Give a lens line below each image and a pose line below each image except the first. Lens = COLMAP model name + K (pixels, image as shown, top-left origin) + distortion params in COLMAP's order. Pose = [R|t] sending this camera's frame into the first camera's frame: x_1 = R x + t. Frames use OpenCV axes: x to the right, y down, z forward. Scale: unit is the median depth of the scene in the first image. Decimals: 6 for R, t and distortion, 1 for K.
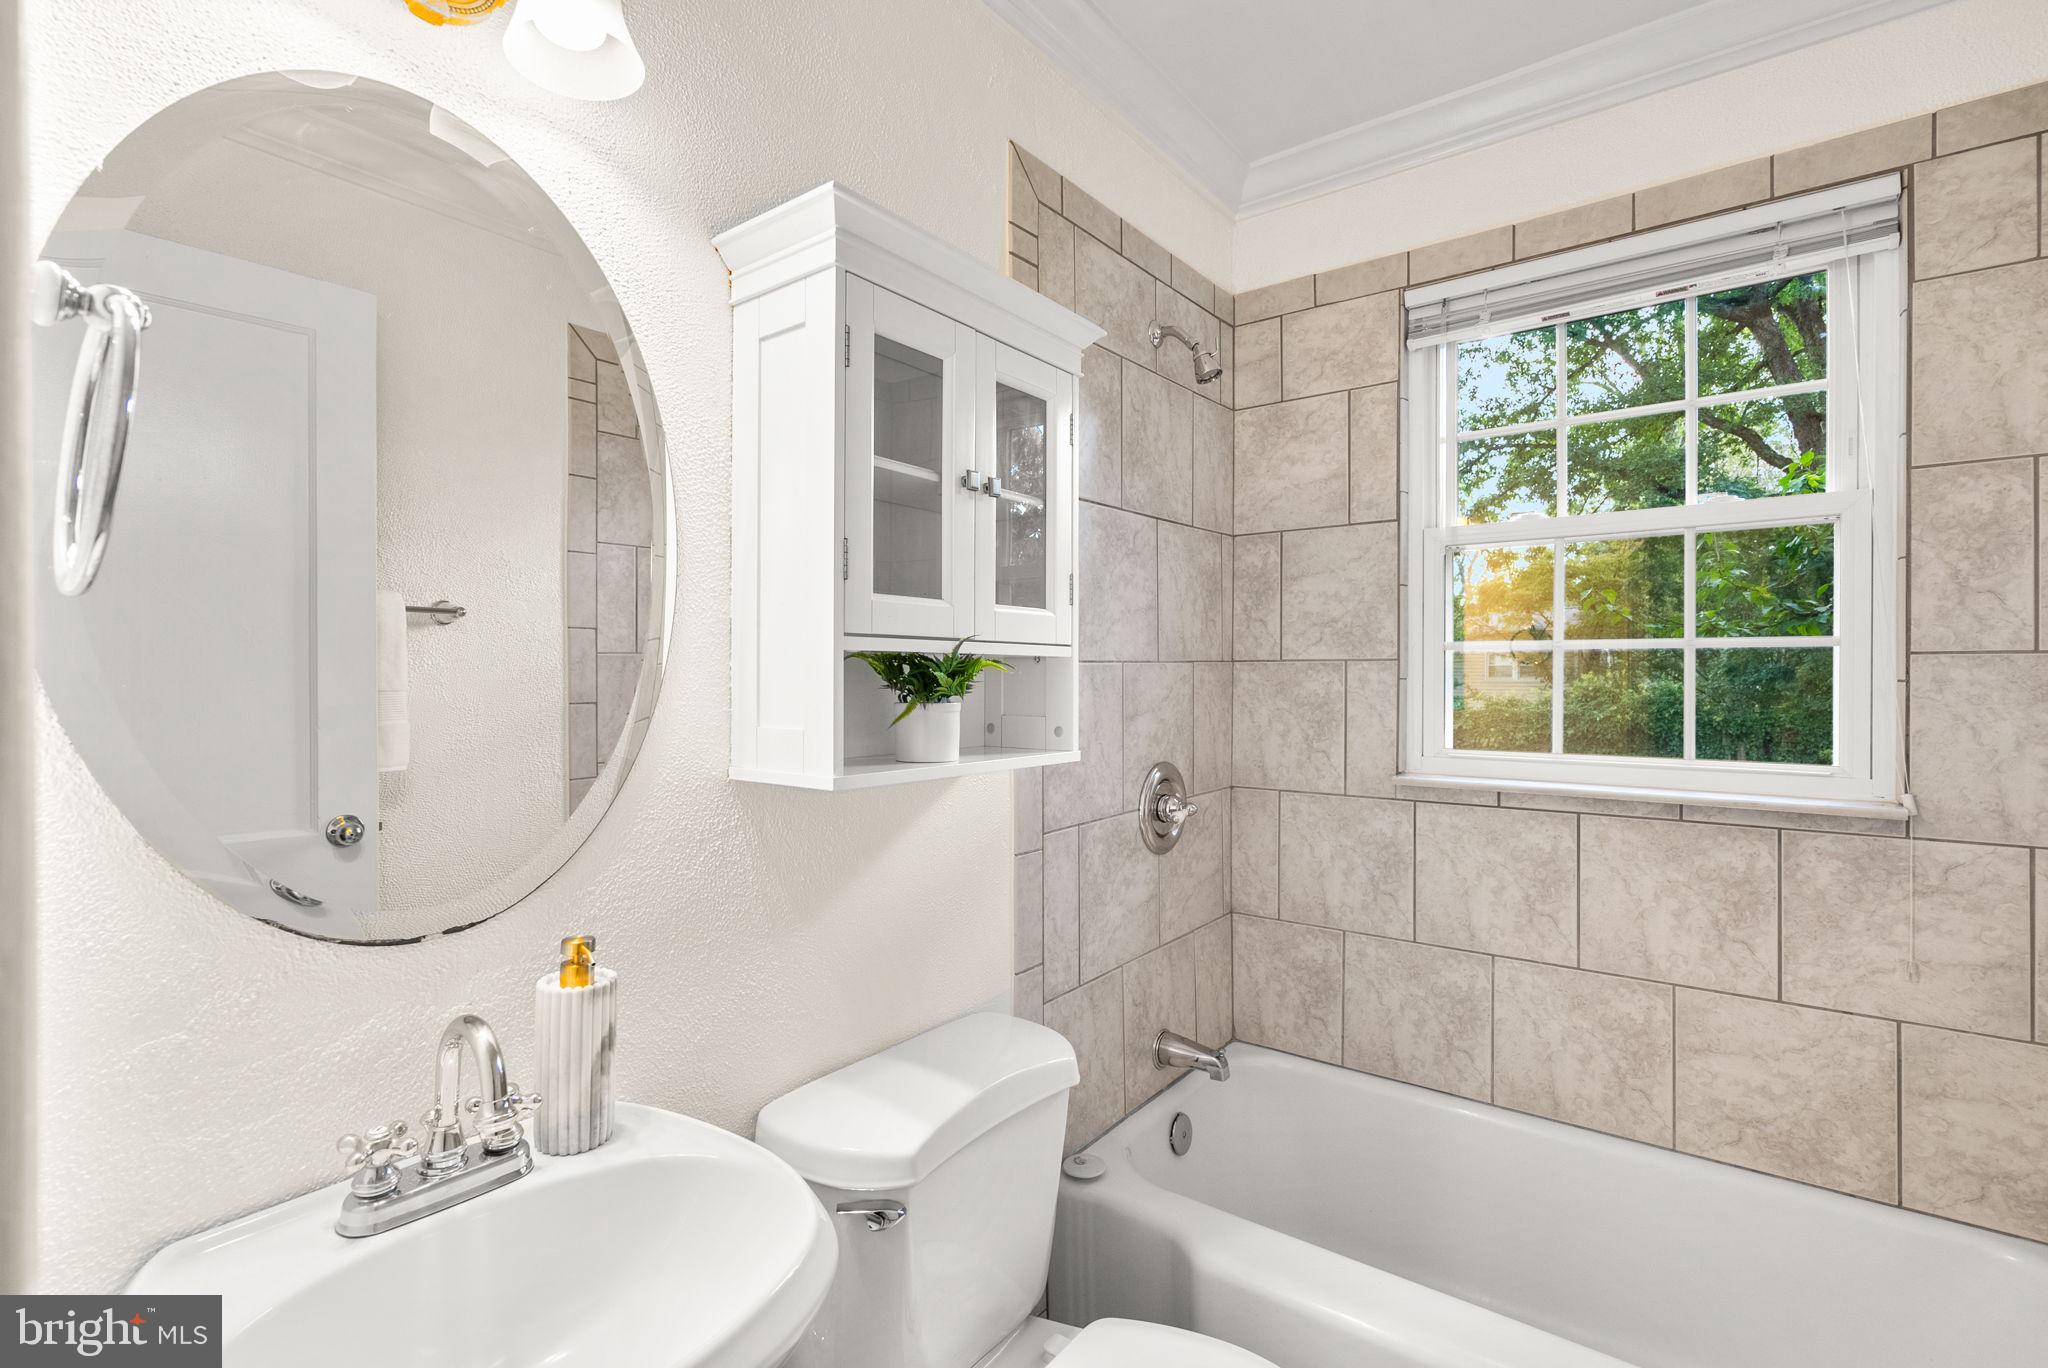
lens RADIAL K [[945.3, 0, 1027.9], [0, 945.3, 673.6], [0, 0, 1]] dist [-0.000194, -0.000005]
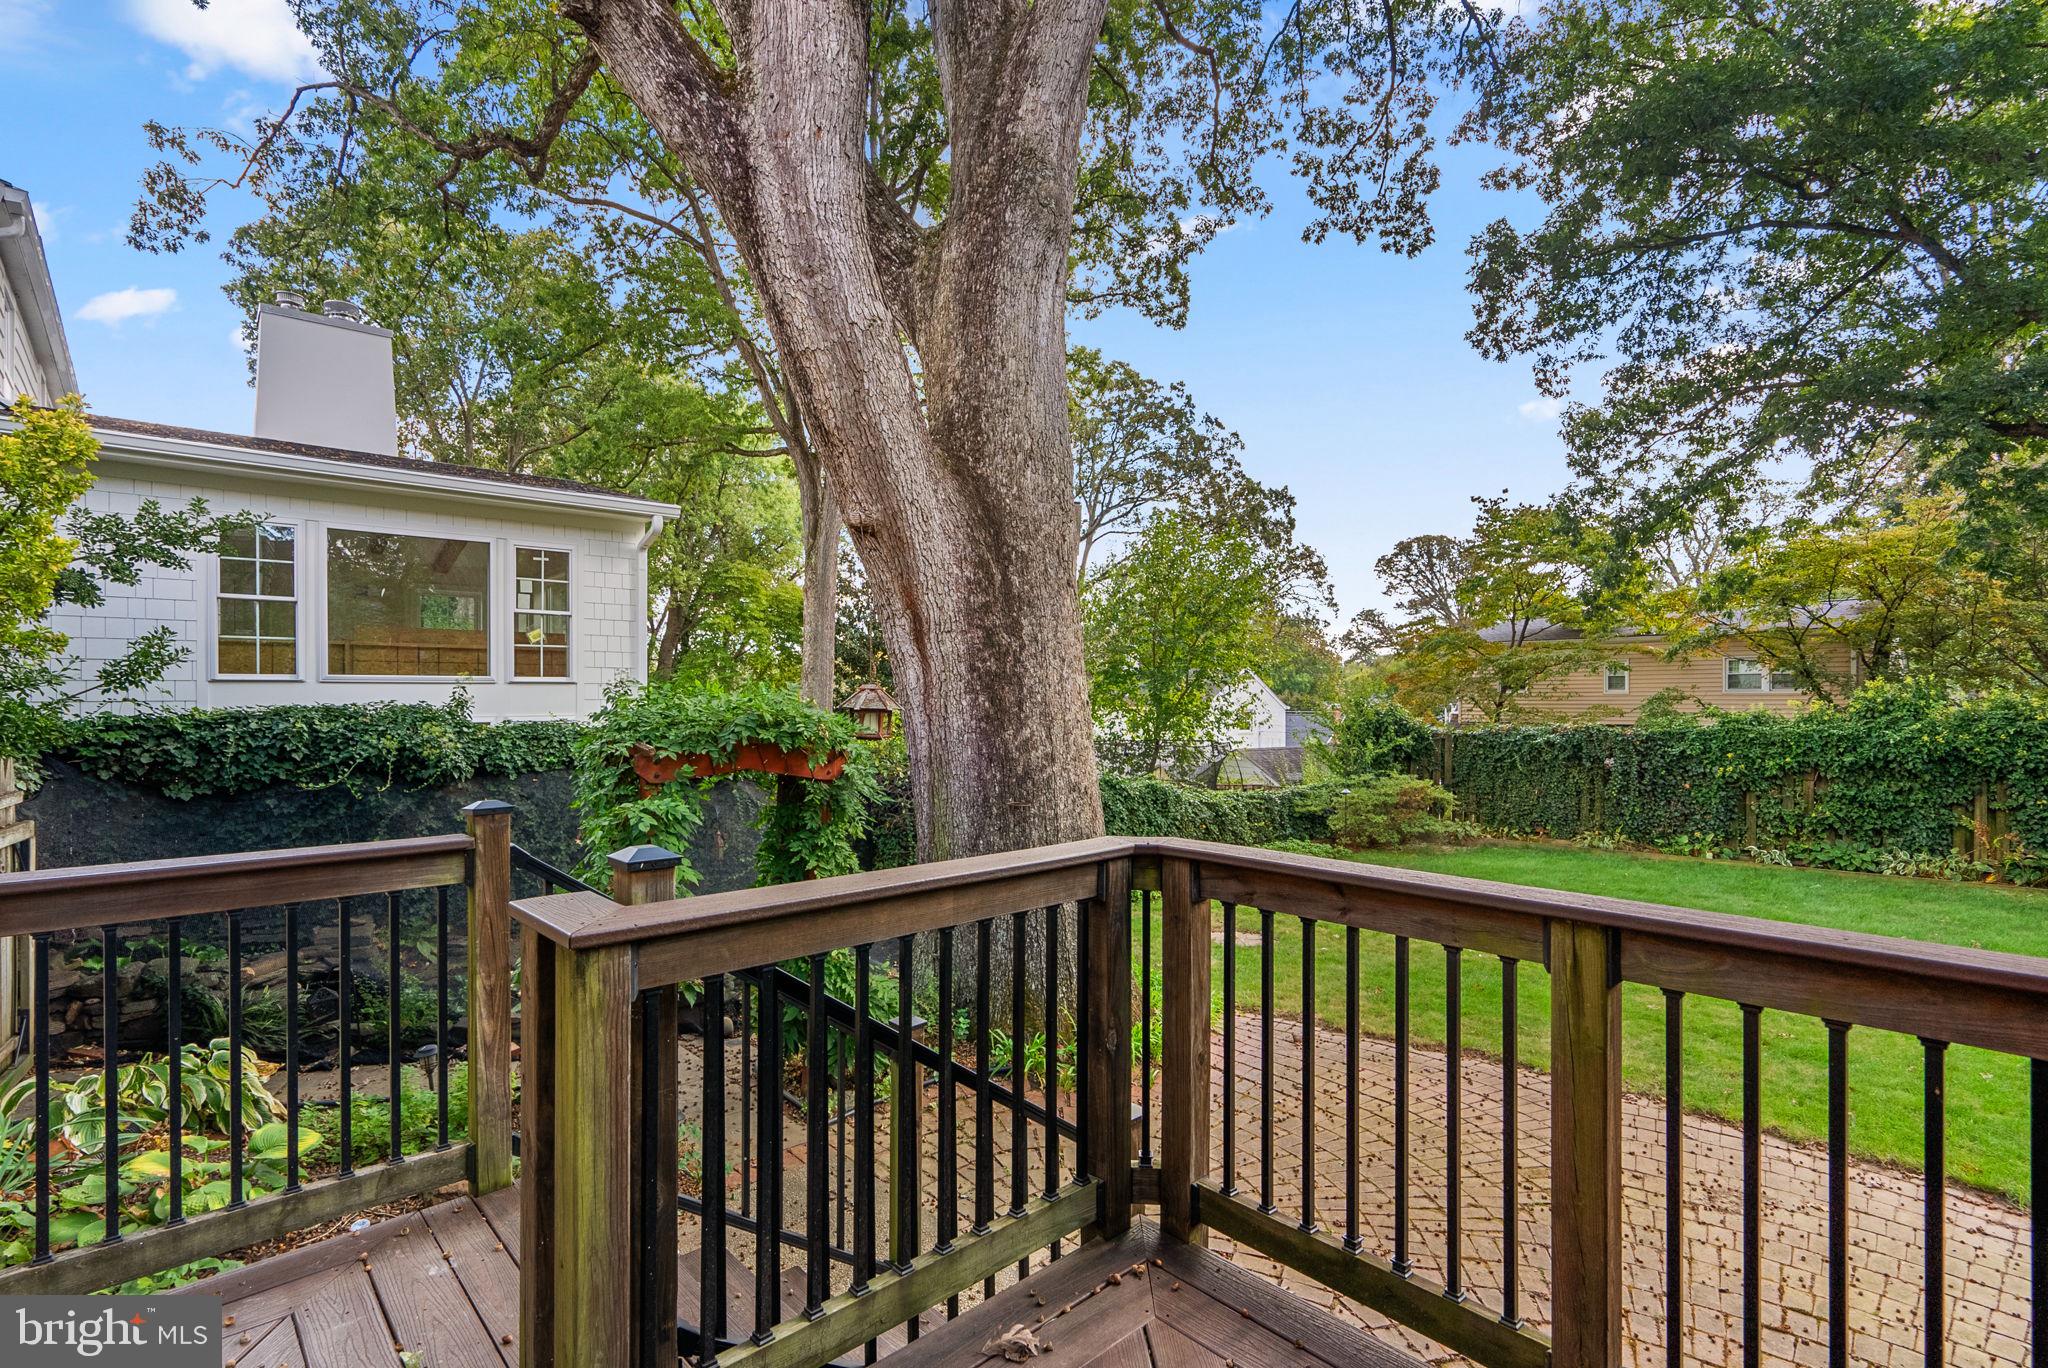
lens RADIAL K [[945.3, 0, 1015.2], [0, 945.3, 701.5], [0, 0, 1]] dist [-0.000194, -0.000005]
pose [[0.979872, -0.007237, -0.199495, 0.073446], [0.009070, 0.999925, 0.008275, 0.004076], [0.199421, -0.009918, 0.979864, 0.128445]]
